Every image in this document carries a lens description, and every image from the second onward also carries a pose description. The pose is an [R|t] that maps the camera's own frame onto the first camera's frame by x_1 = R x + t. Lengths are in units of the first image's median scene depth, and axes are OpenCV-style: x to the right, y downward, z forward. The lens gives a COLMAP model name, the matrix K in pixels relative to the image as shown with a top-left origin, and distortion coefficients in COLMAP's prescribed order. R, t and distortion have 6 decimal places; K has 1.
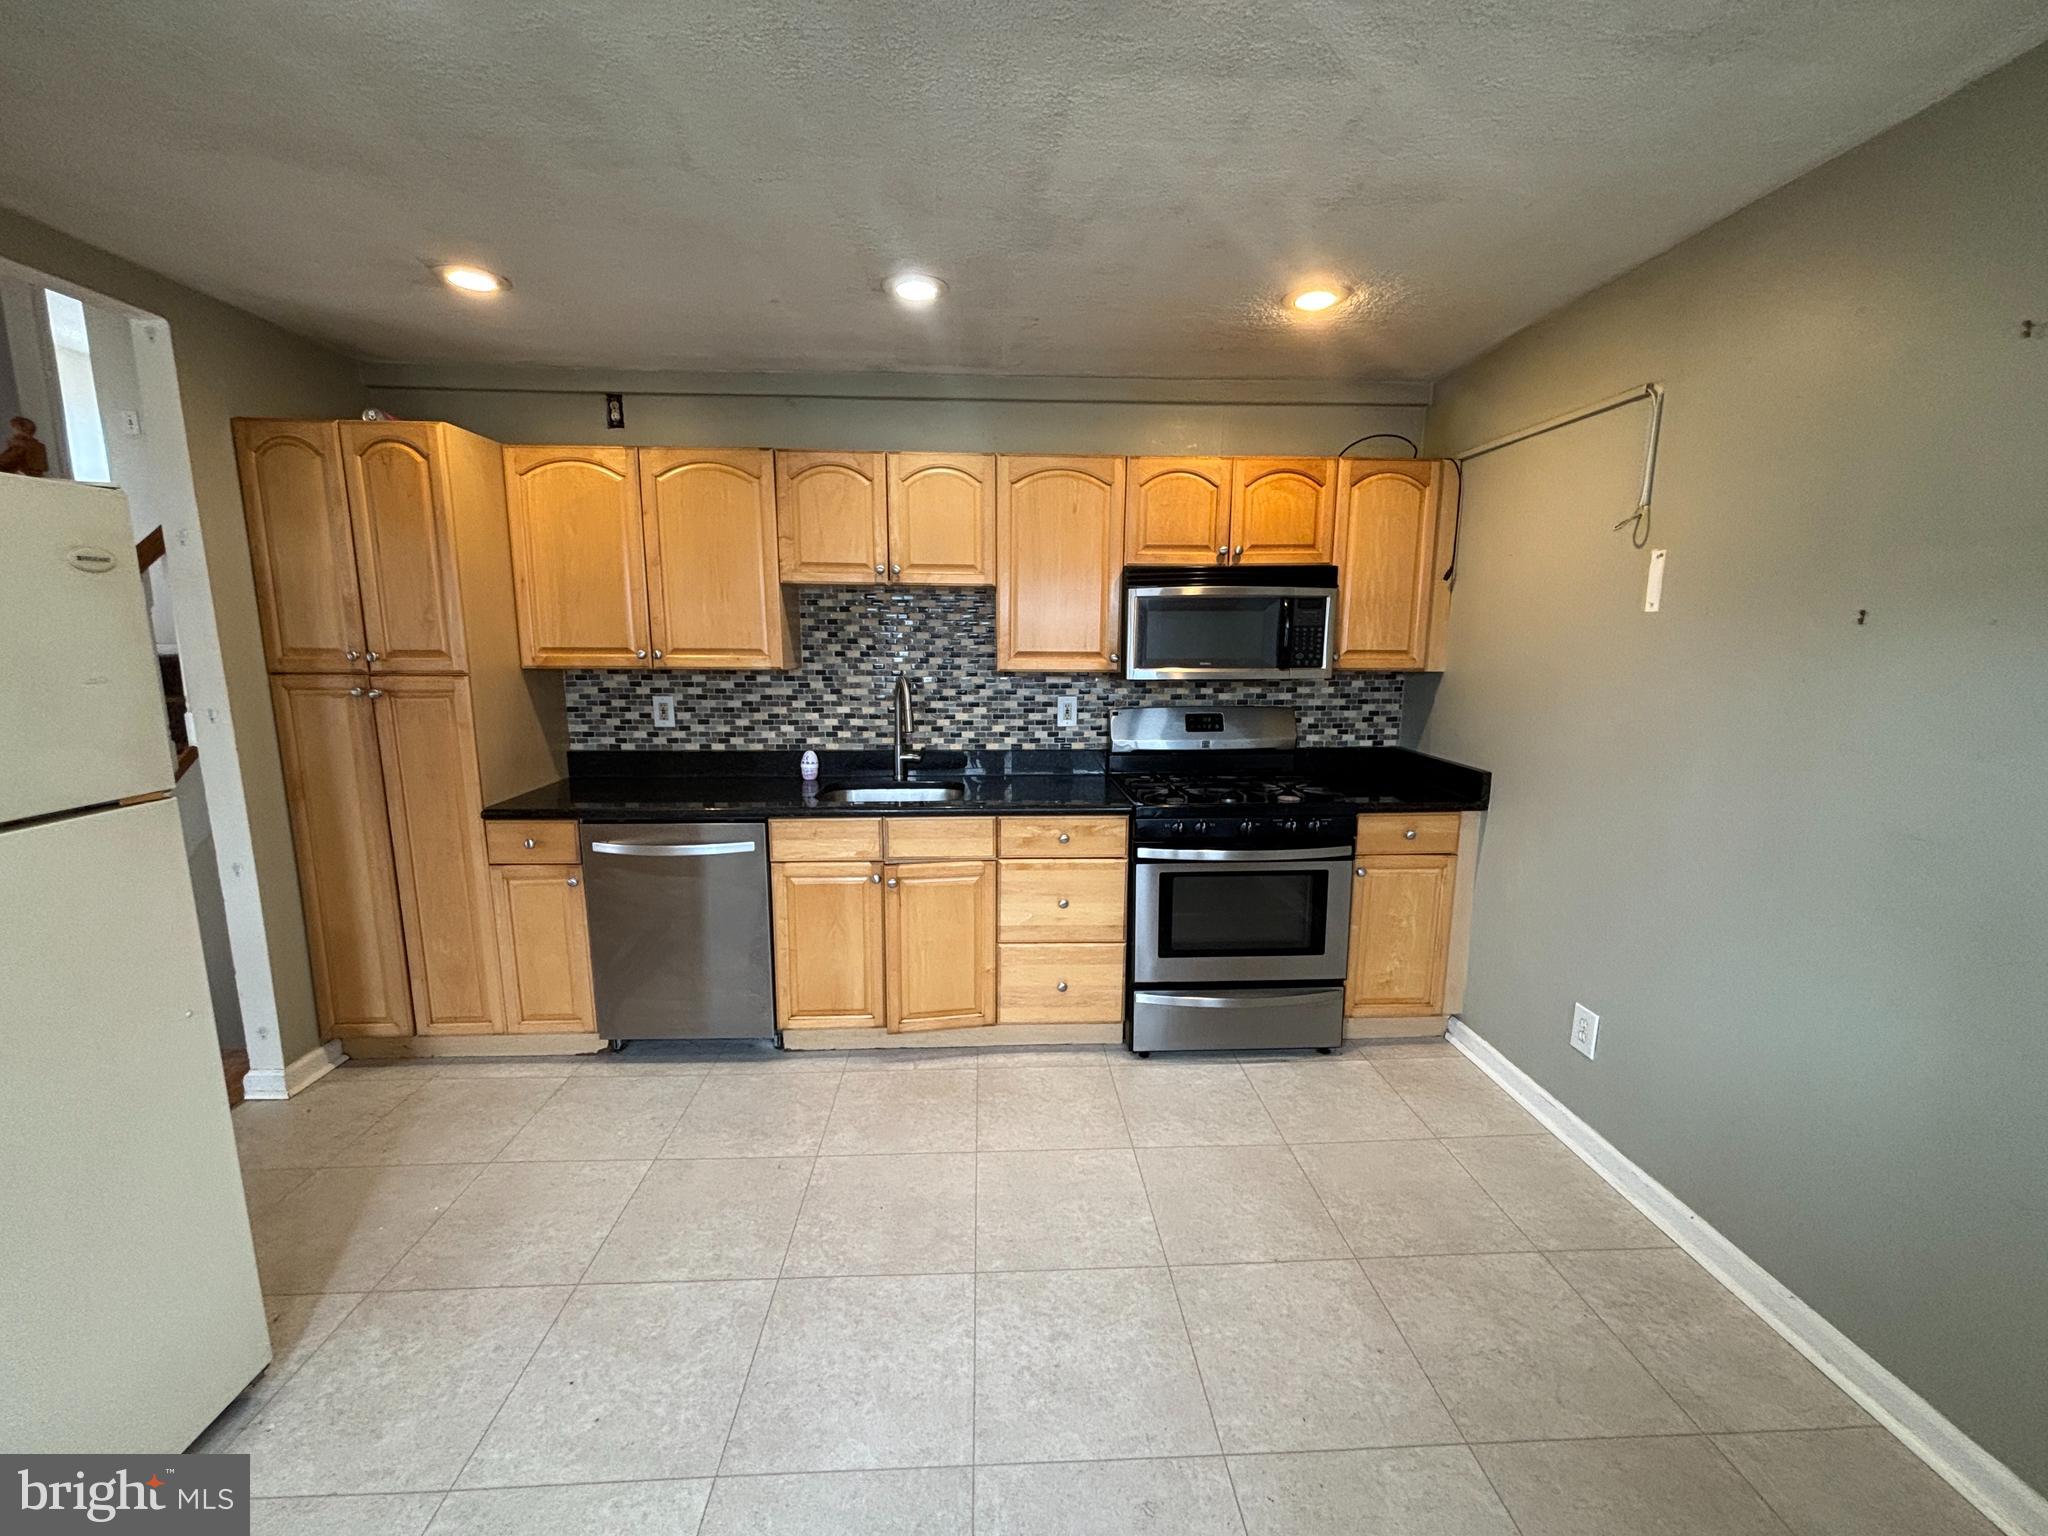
lens RADIAL K [[830.1, 0, 1016.2], [0, 830.1, 761.9], [0, 0, 1]] dist [0.004719, 0.000390]
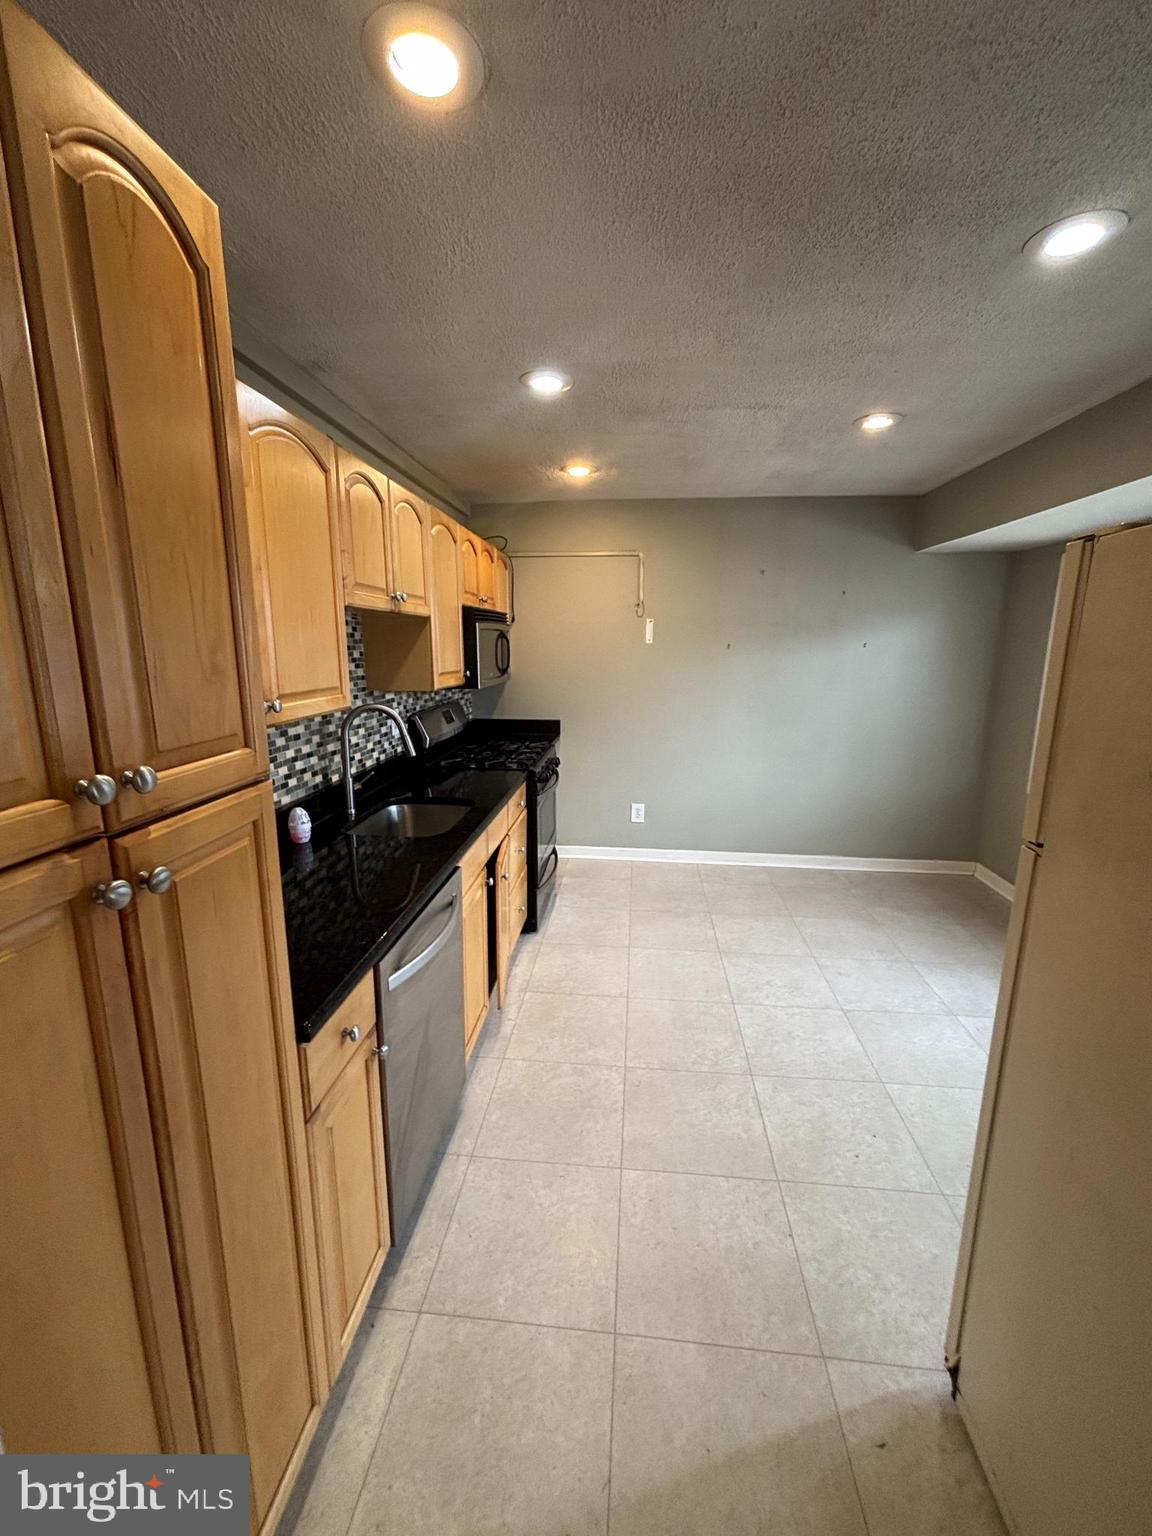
lens RADIAL K [[622.6, 0, 572.7], [0, 622.6, 771.4], [0, 0, 1]] dist [0.004719, 0.000390]
pose [[0.139022, -0.207095, 0.968393, -1.052800], [0.146262, 0.971458, 0.186753, -0.162913], [-0.979429, 0.115676, 0.165344, 0.826858]]
